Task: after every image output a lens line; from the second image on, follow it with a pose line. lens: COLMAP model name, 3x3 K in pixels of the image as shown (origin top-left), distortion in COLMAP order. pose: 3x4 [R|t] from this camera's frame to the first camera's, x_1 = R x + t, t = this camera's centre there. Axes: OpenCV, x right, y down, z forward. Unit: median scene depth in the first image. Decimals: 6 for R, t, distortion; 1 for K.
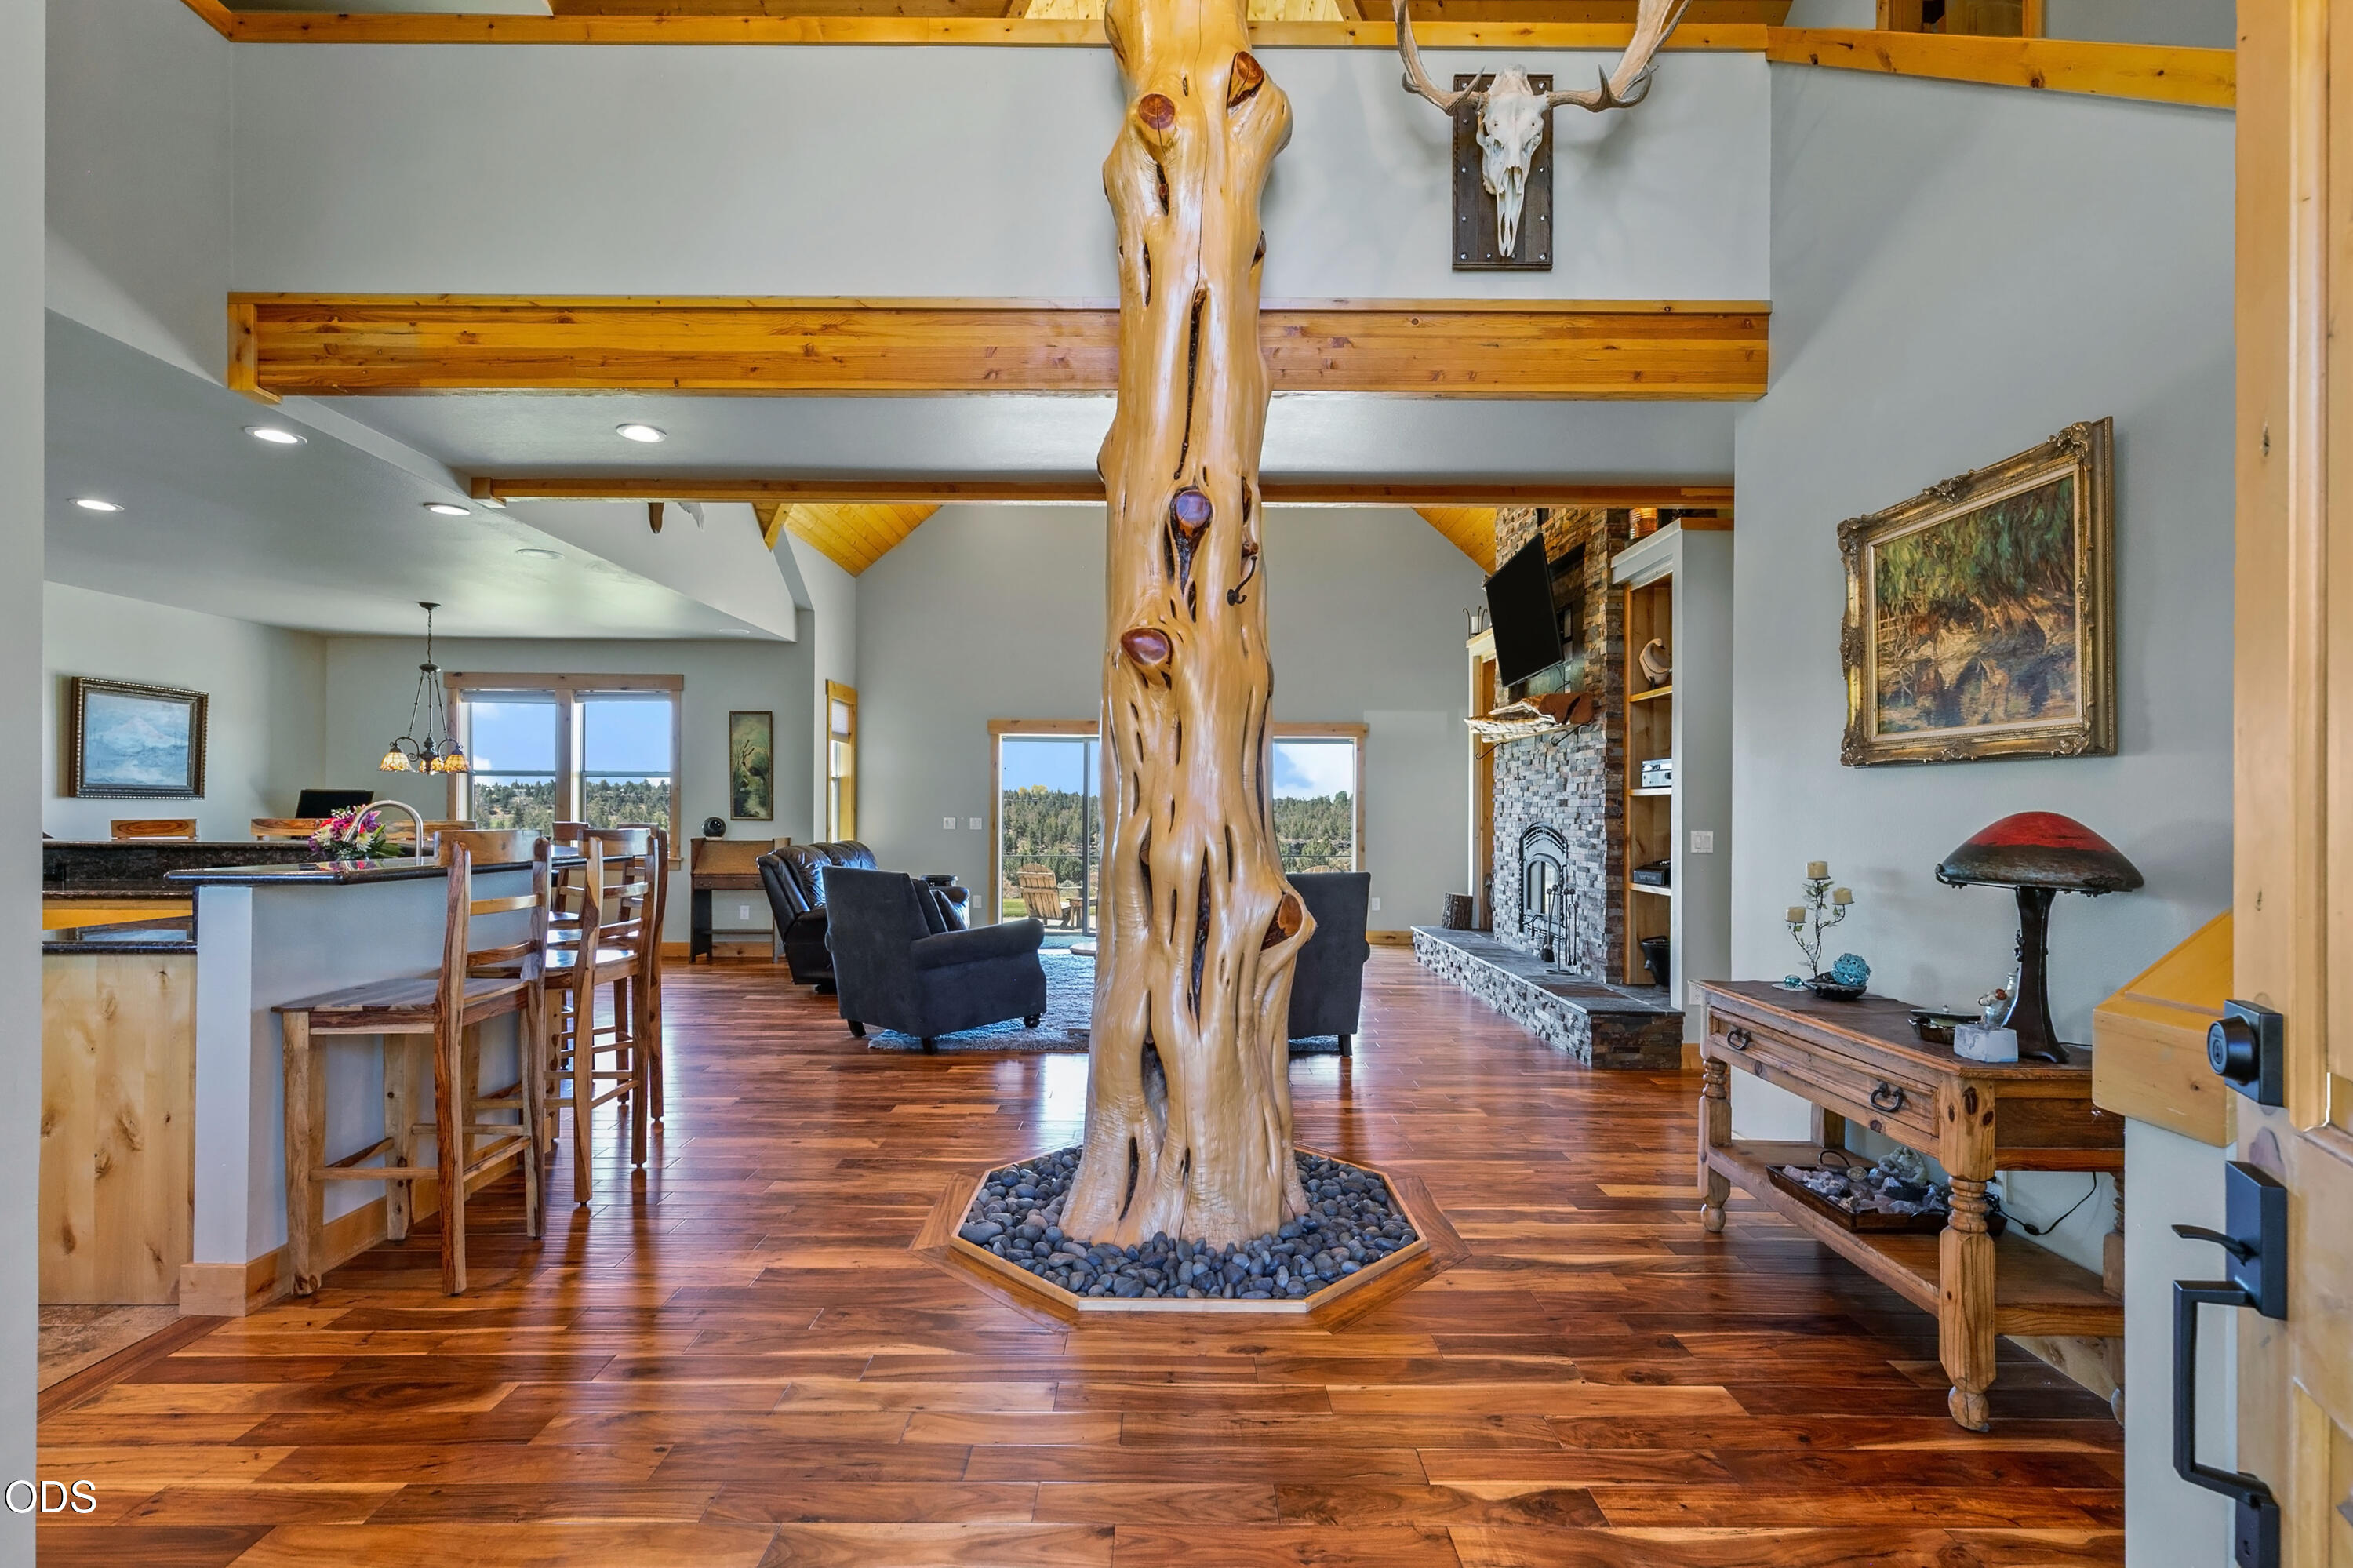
lens RADIAL K [[1077.7, 0, 1174.8], [0, 1077.7, 797.6], [0, 0, 1]] dist [0.004986, 0.000394]
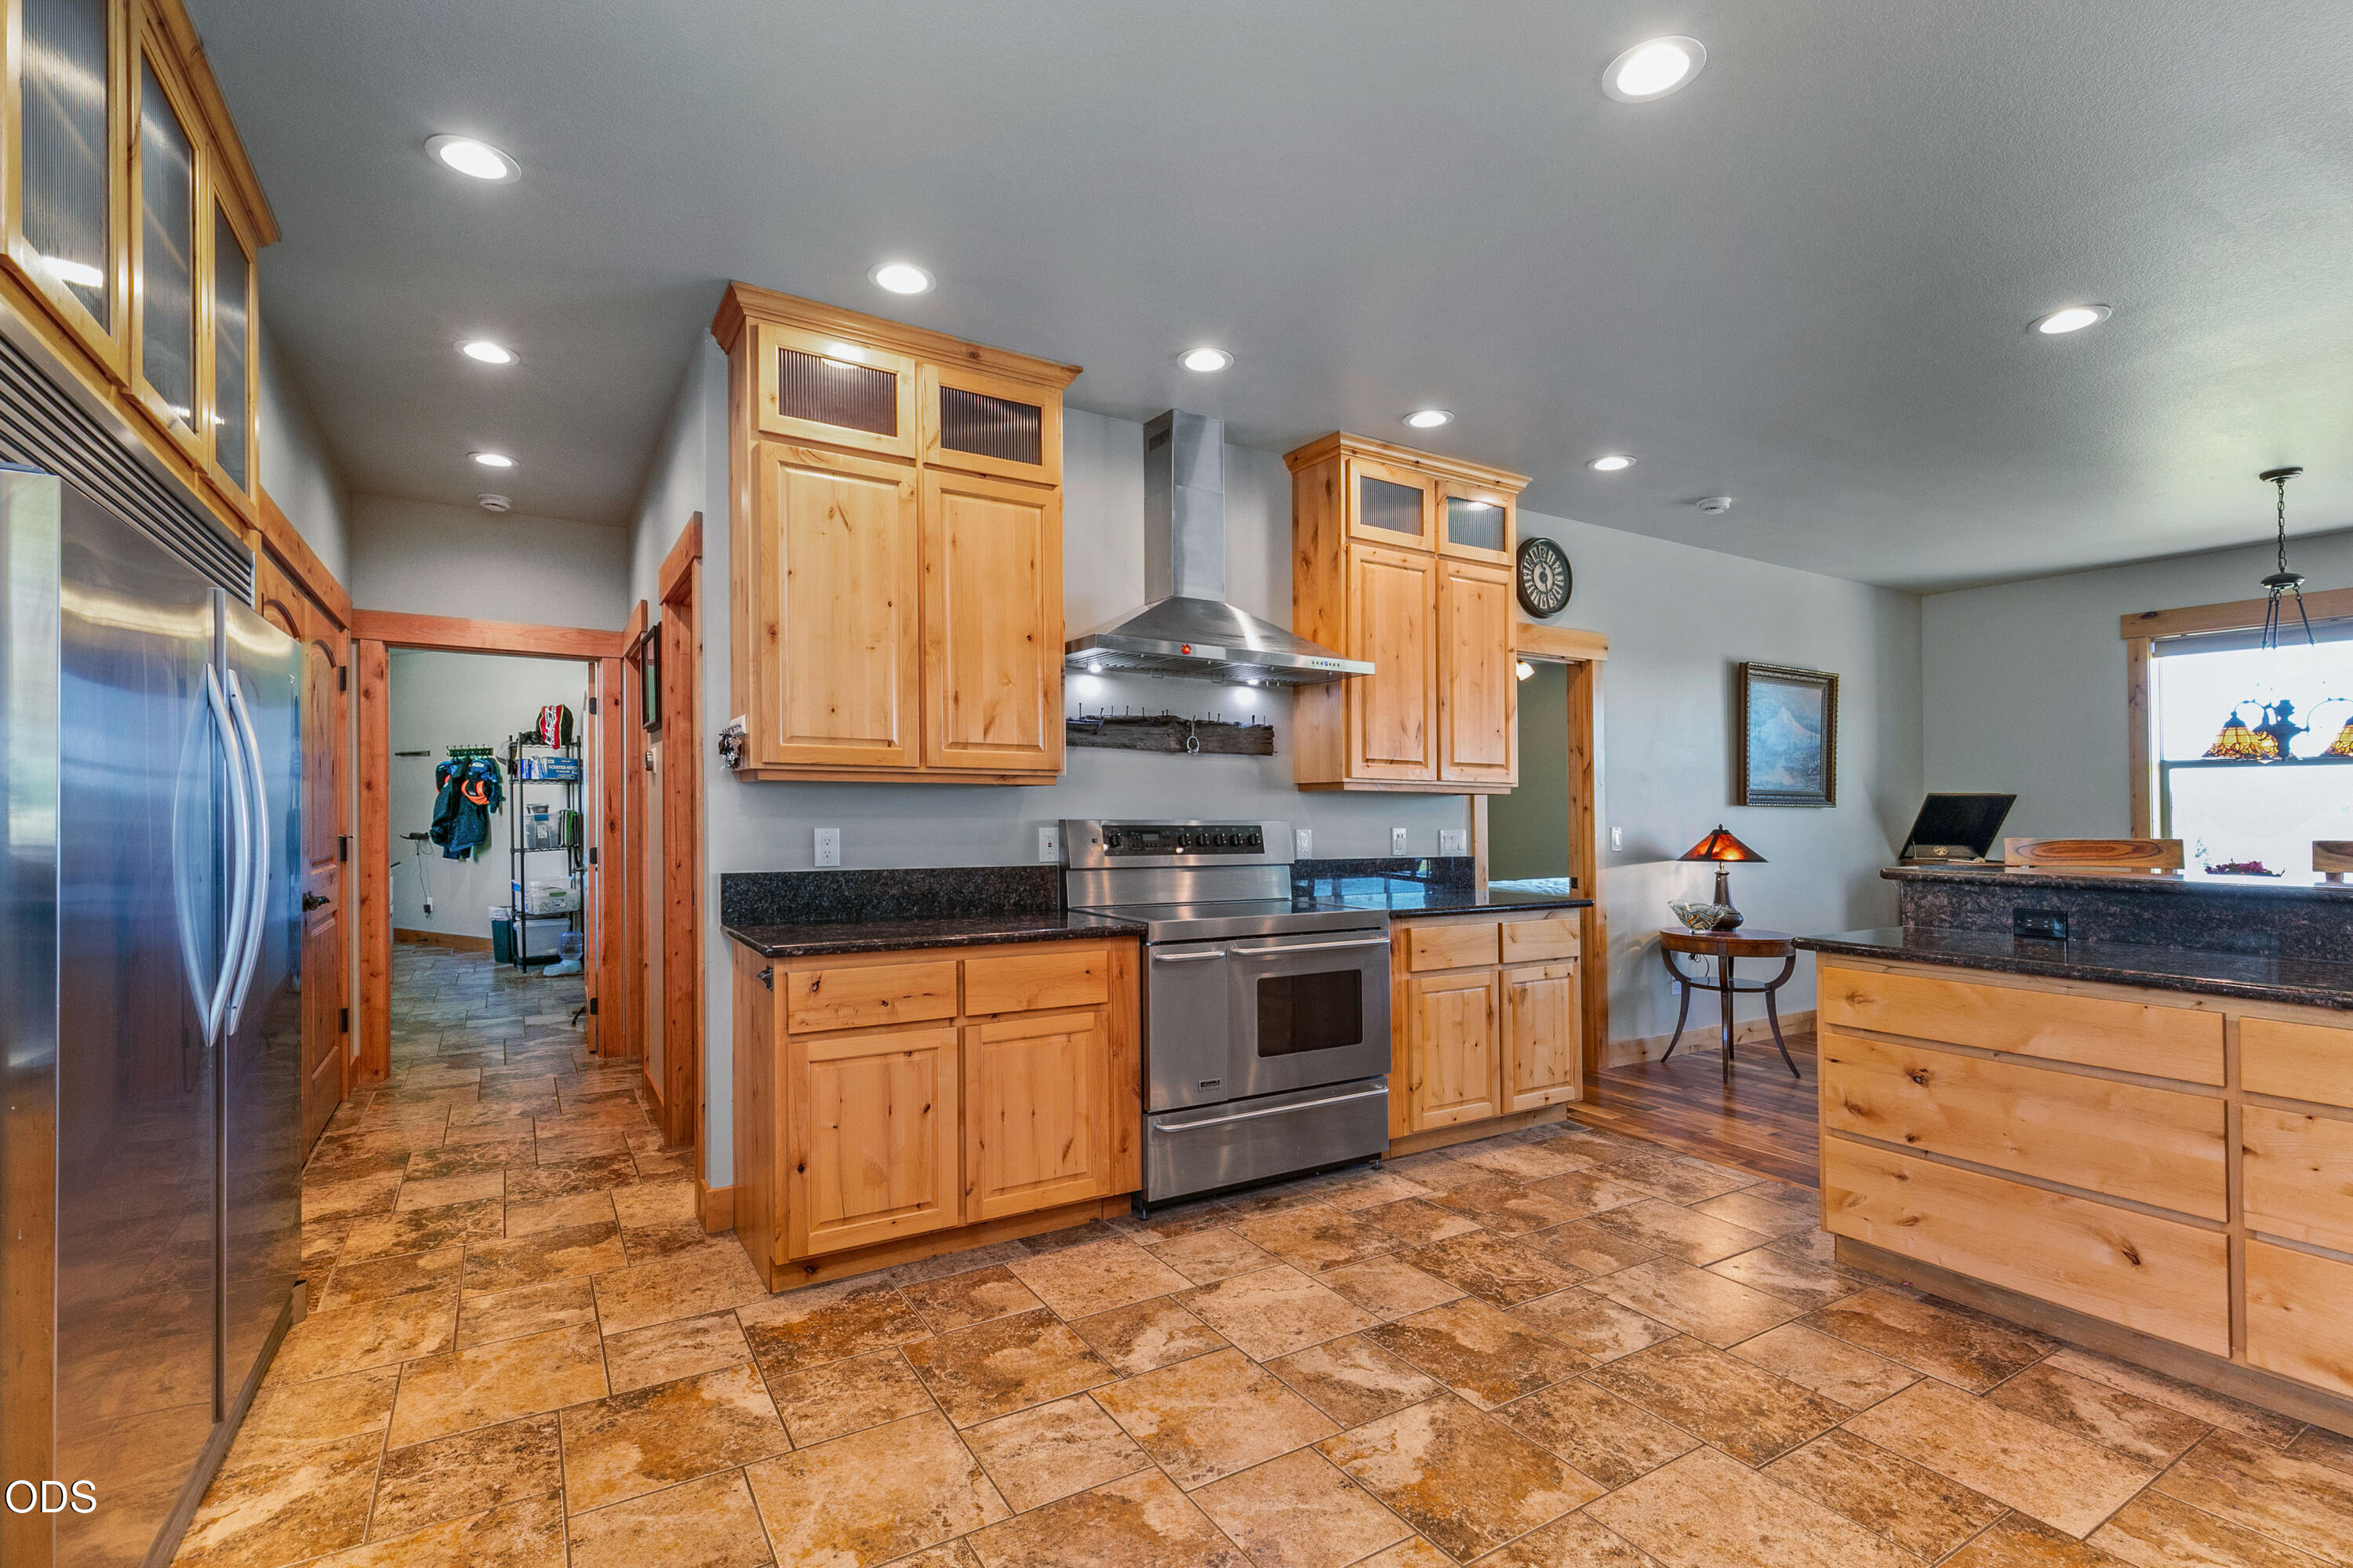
lens RADIAL K [[1077.7, 0, 1167.0], [0, 1077.7, 805.3], [0, 0, 1]] dist [0.004986, 0.000394]
pose [[0.542084, -0.012055, -0.840238, -0.524963], [0.008457, 0.999925, -0.008890, 0.002637], [0.840282, -0.002287, 0.542145, 0.170046]]
